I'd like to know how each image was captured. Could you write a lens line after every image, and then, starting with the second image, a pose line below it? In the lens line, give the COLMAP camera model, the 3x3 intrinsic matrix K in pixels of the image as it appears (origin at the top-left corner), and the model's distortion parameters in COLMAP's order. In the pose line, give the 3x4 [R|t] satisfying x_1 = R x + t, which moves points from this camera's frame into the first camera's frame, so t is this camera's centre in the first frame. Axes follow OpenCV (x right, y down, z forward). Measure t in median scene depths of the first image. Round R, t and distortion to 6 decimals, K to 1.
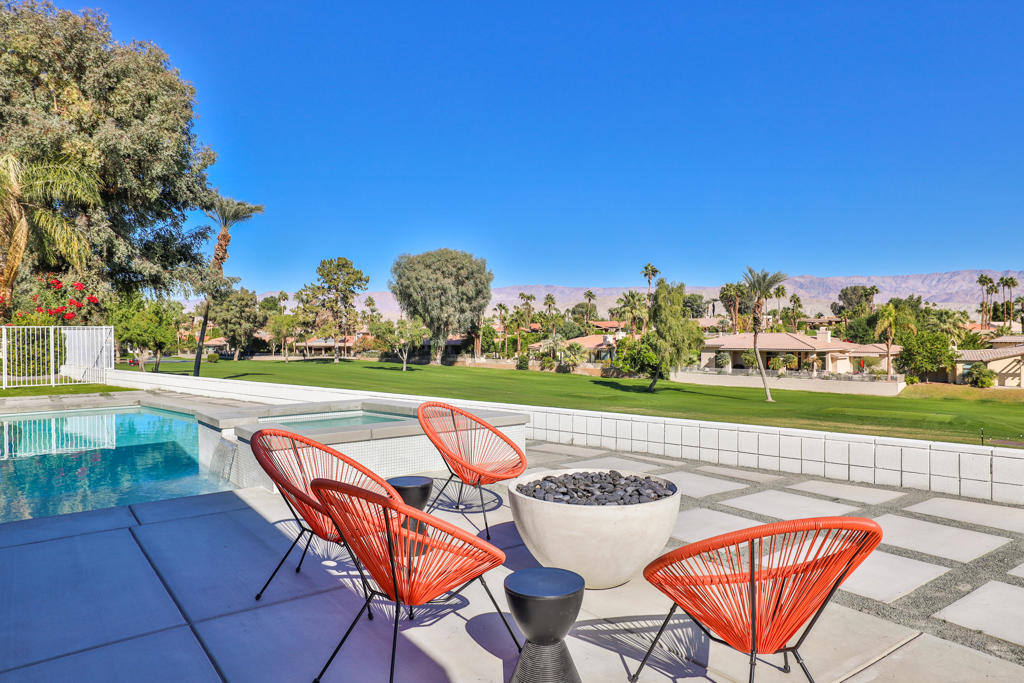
lens RADIAL K [[668.4, 0, 509.0], [0, 668.4, 343.9], [0, 0, 1]] dist [-0.003668, -0.001229]
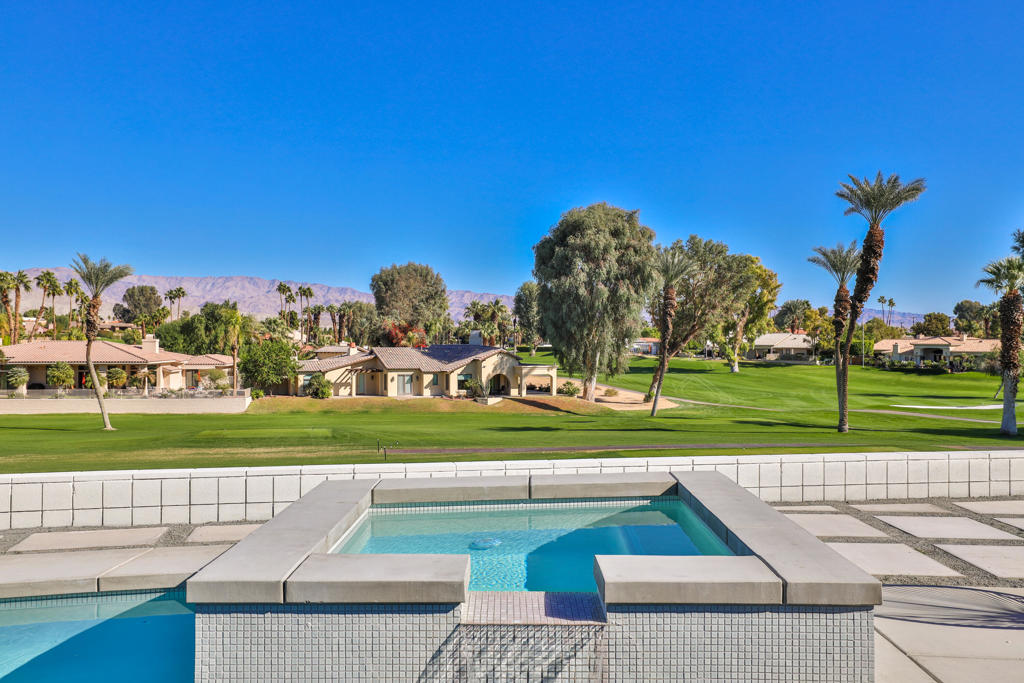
lens RADIAL K [[798.8, 0, 519.2], [0, 798.8, 337.6], [0, 0, 1]] dist [0.000100, 0.001956]
pose [[0.584962, 0.011323, 0.810981, -0.073666], [0.005299, 0.999828, -0.017782, -0.001686], [-0.811043, 0.014699, 0.584802, 0.069065]]
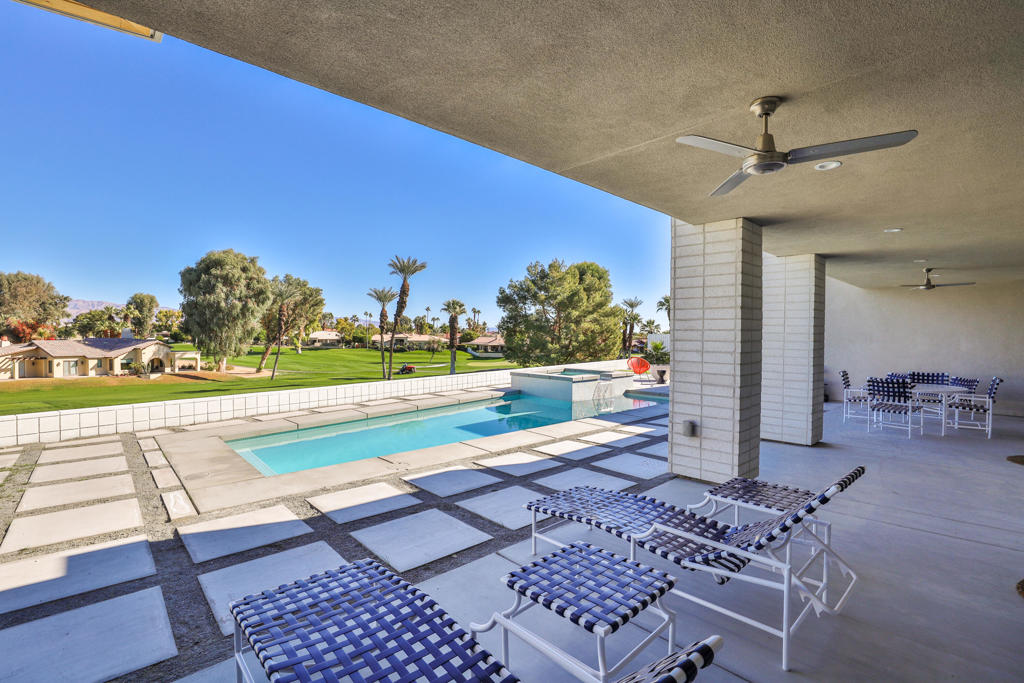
lens RADIAL K [[446.2, 0, 508.0], [0, 446.2, 340.3], [0, 0, 1]] dist [0.001226, -0.000995]
pose [[-0.107710, -0.002860, 0.994178, -0.183435], [0.012059, 0.999919, 0.004183, -0.002078], [-0.994109, 0.012439, -0.107667, 0.134083]]
